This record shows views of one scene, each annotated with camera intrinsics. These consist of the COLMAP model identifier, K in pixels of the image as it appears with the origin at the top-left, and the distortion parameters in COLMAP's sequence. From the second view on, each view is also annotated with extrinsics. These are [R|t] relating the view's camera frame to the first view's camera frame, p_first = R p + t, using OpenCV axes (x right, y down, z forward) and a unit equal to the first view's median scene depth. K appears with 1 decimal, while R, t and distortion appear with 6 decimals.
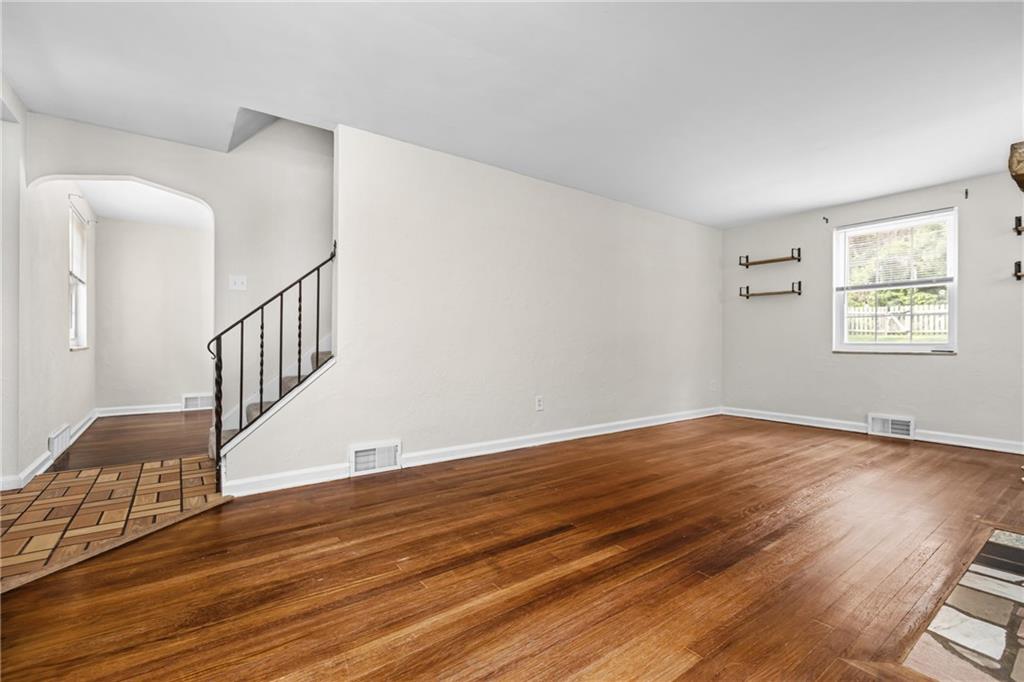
lens RADIAL K [[459.2, 0, 515.0], [0, 459.2, 339.2], [0, 0, 1]] dist [-0.001063, -0.000184]
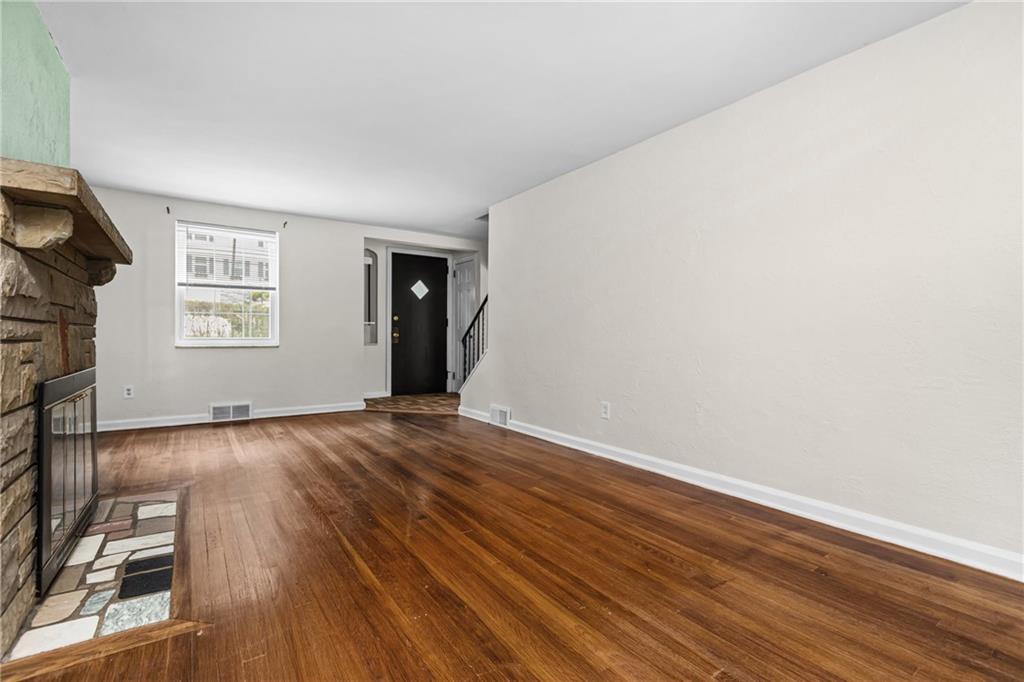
lens RADIAL K [[459.2, 0, 512.9], [0, 459.2, 339.8], [0, 0, 1]] dist [-0.001063, -0.000184]
pose [[-0.030074, 0.001207, -0.999547, 1.807267], [-0.006220, 0.999980, 0.001395, 0.004659], [0.999528, 0.006259, -0.030066, 1.614441]]
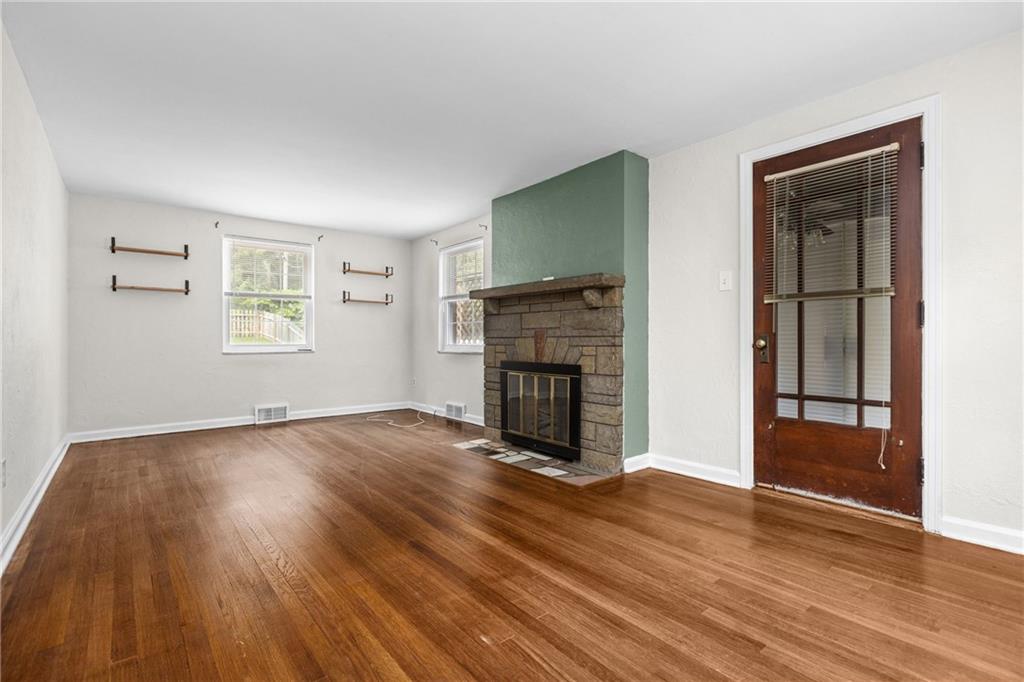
lens RADIAL K [[471.4, 0, 512.8], [0, 471.4, 340.9], [0, 0, 1]] dist [0.000723, 0.000013]
pose [[-0.048966, -0.005673, 0.998784, -0.922233], [-0.000668, 0.999984, 0.005647, -0.016788], [-0.998800, -0.000390, -0.048969, 0.897902]]
